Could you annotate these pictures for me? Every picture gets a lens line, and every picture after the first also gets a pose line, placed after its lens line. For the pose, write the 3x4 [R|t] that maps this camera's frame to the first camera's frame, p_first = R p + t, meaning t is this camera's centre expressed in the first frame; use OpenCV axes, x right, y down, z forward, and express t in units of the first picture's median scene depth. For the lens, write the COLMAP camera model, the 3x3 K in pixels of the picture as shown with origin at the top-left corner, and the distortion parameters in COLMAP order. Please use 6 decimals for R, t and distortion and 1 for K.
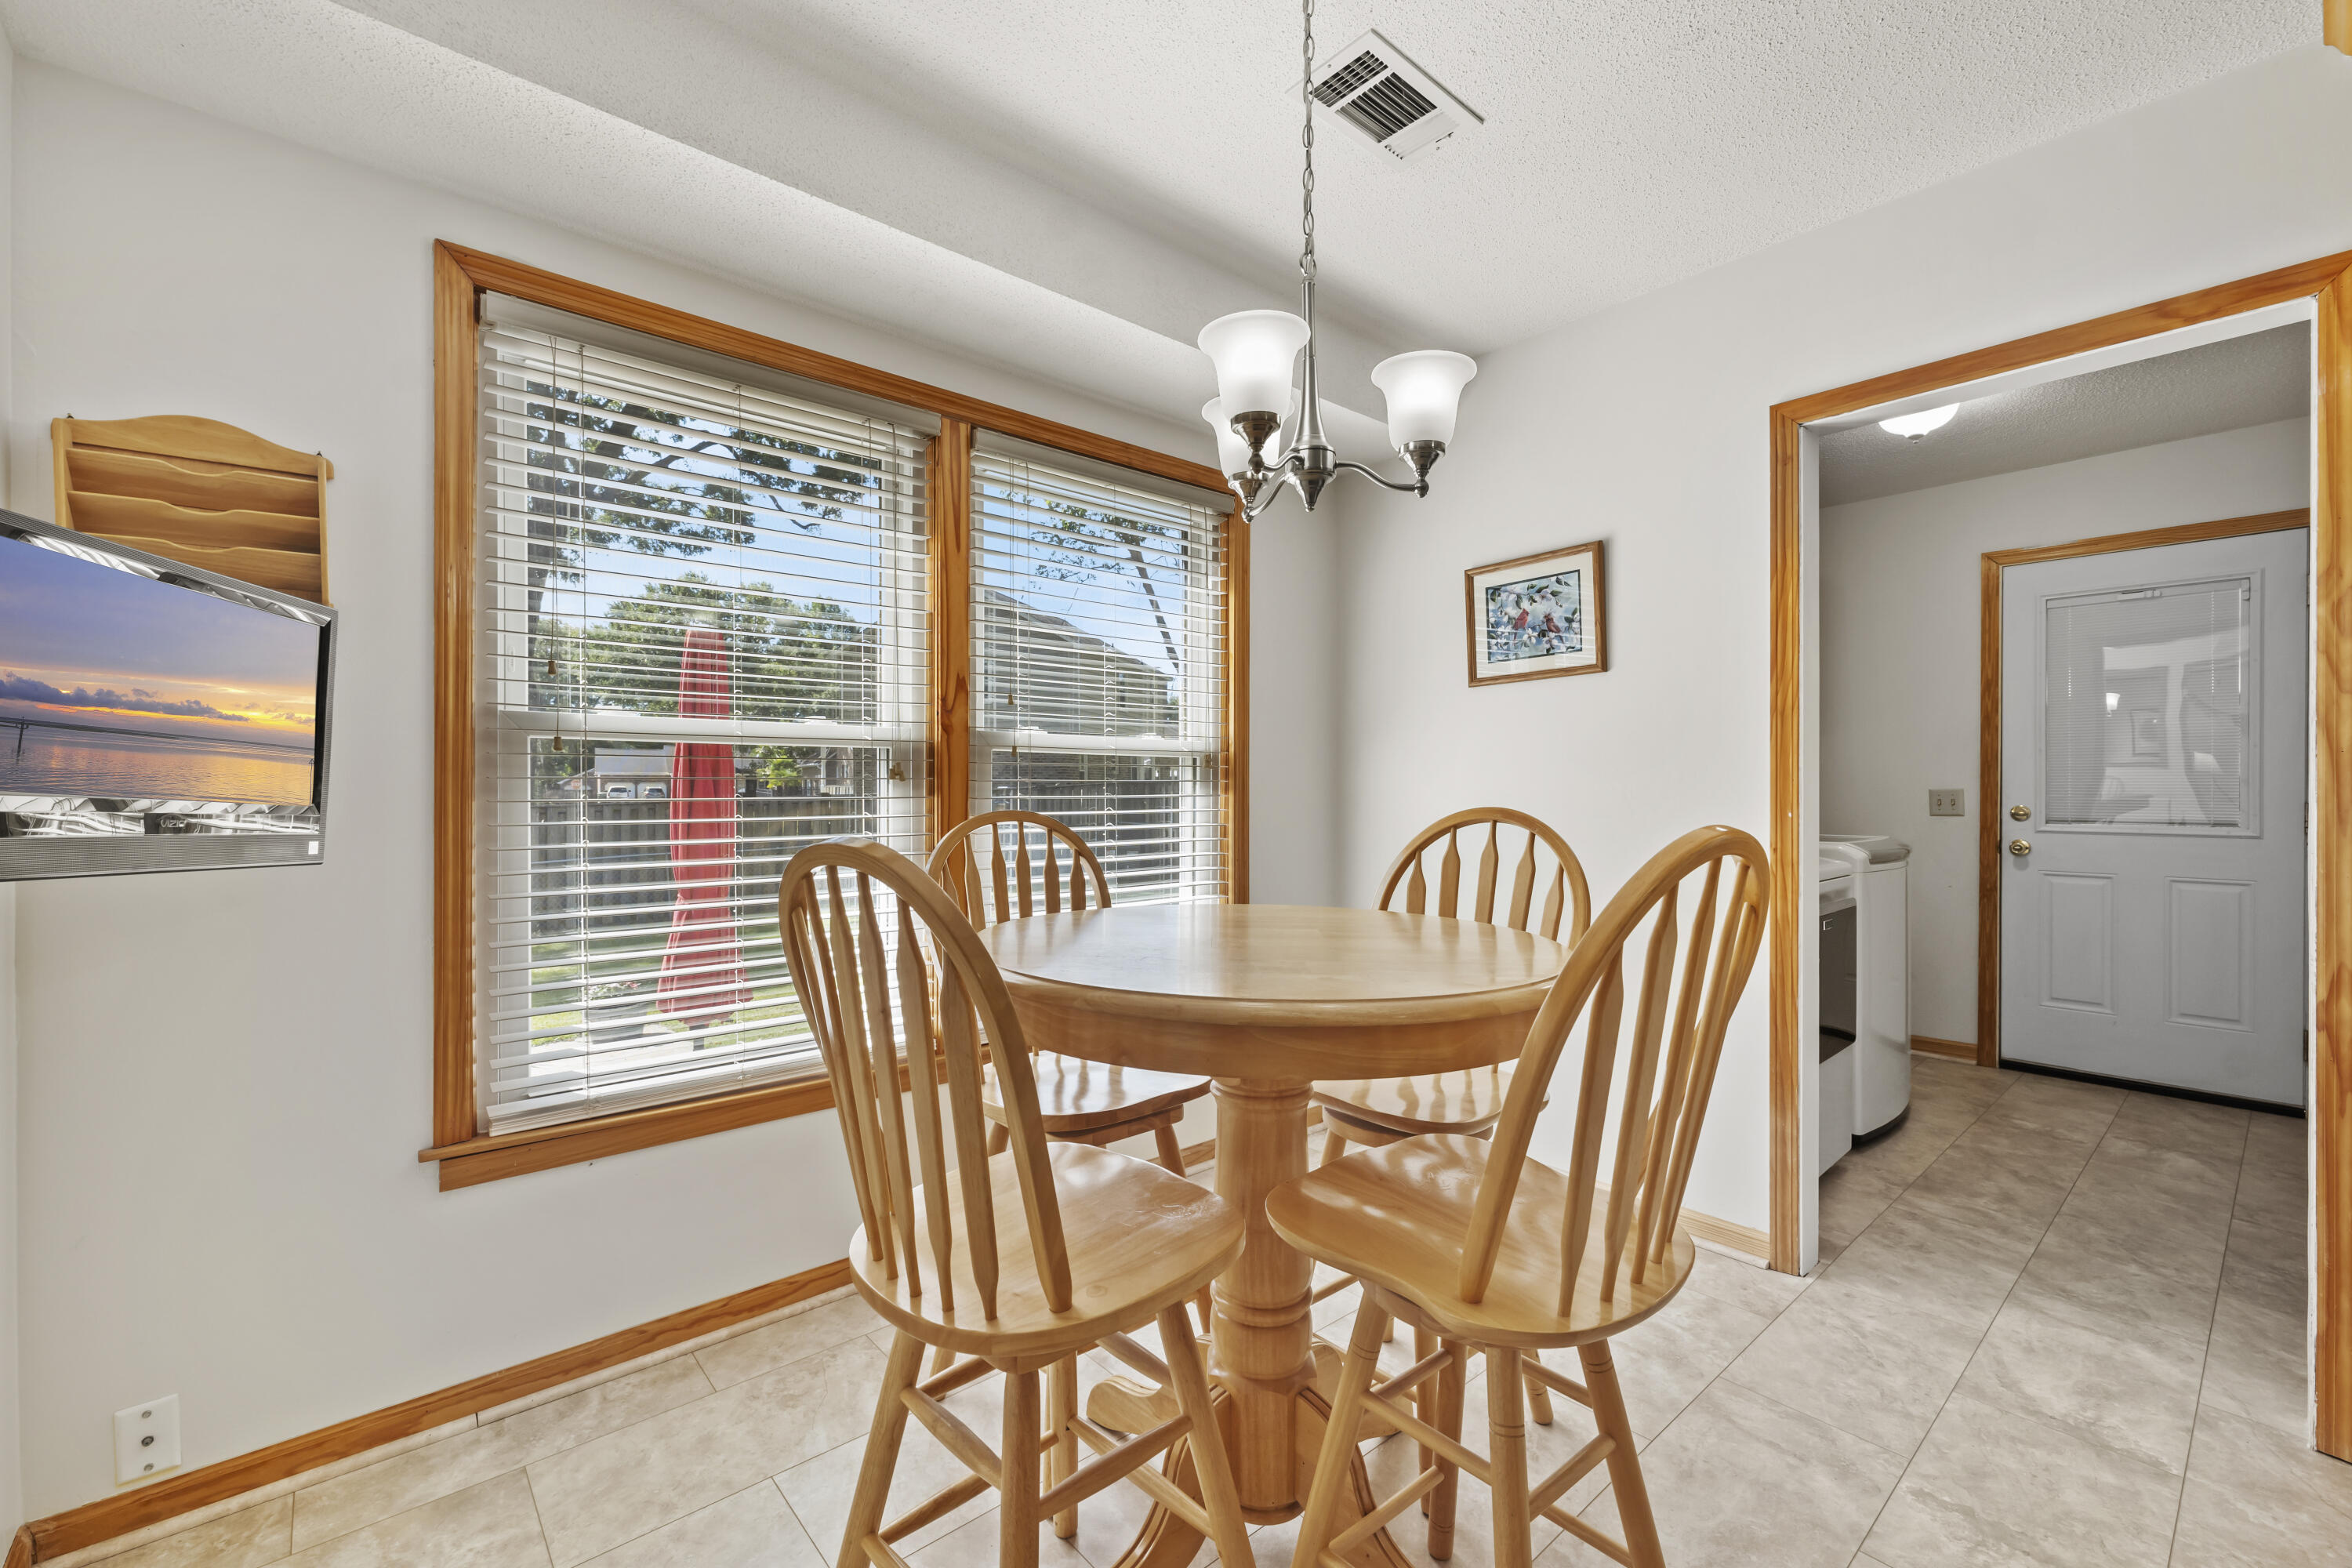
lens RADIAL K [[970.2, 0, 1174.4], [0, 970.2, 796.9], [0, 0, 1]] dist [0.003303, 0.000172]
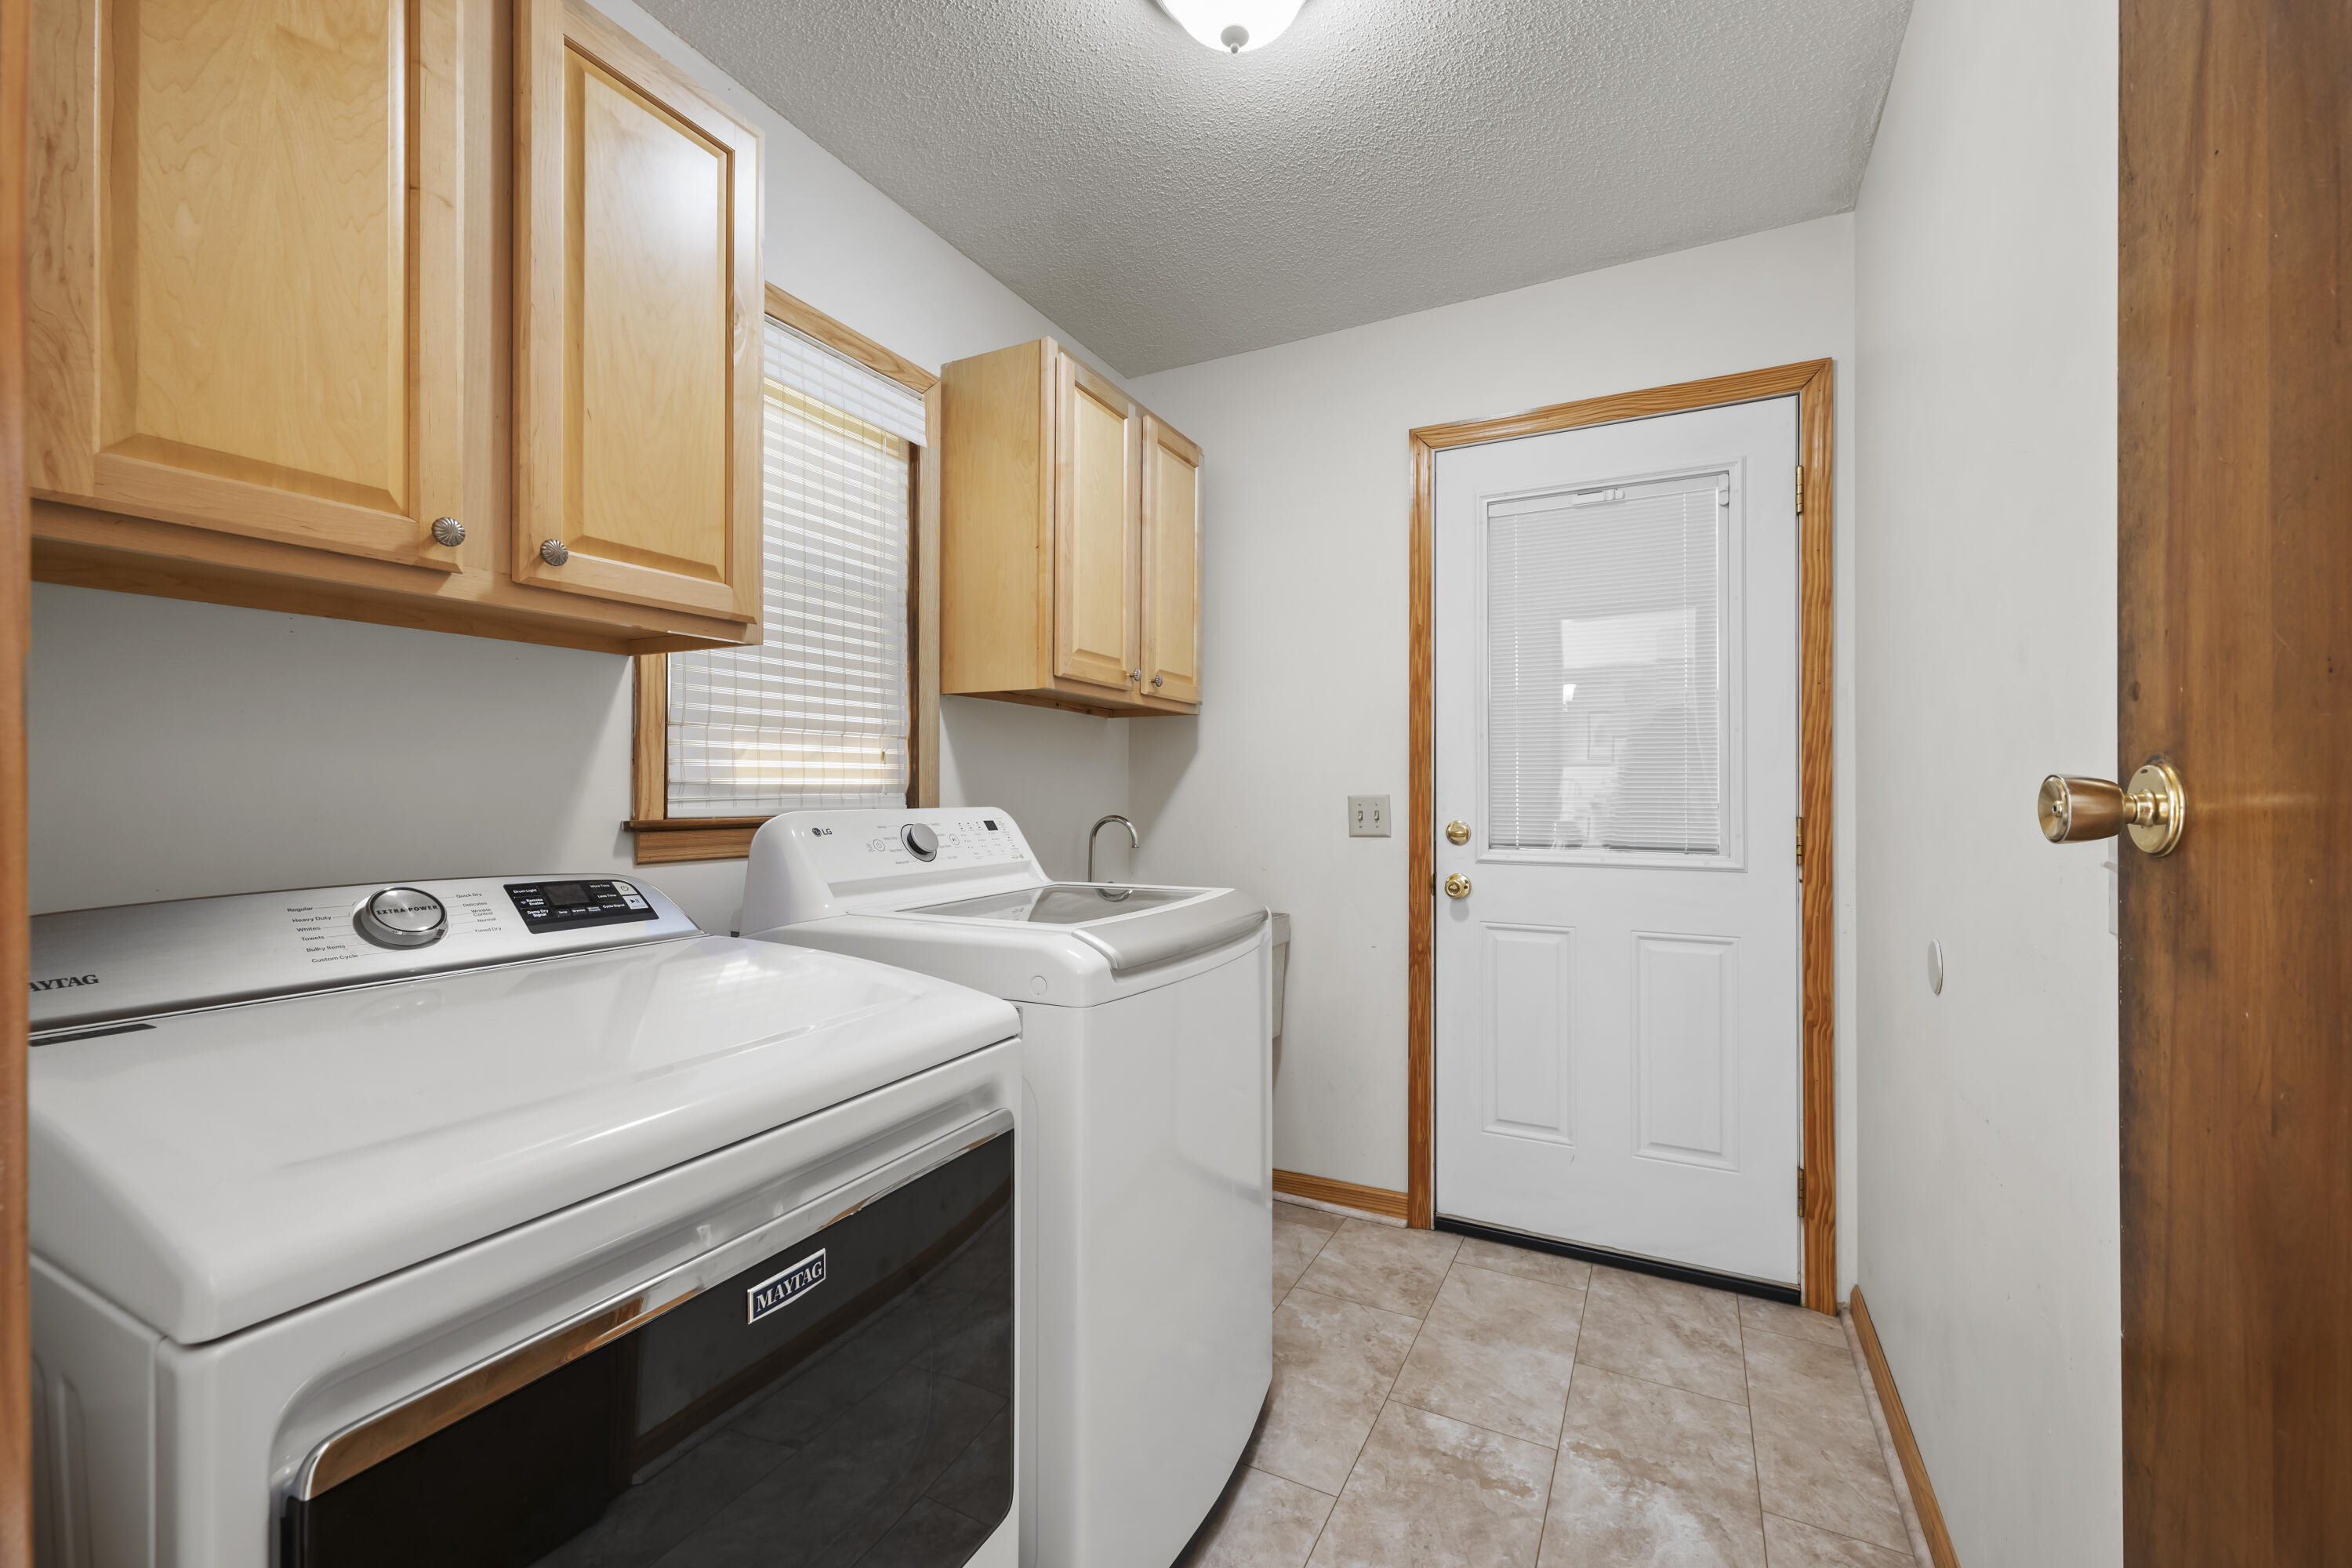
lens RADIAL K [[970.2, 0, 1171.9], [0, 970.2, 785.7], [0, 0, 1]] dist [0.003303, 0.000172]
pose [[0.930115, 0.002249, 0.367261, 0.453977], [0.001808, 0.999941, -0.010701, -0.007959], [-0.367264, 0.010617, 0.930056, 0.467868]]
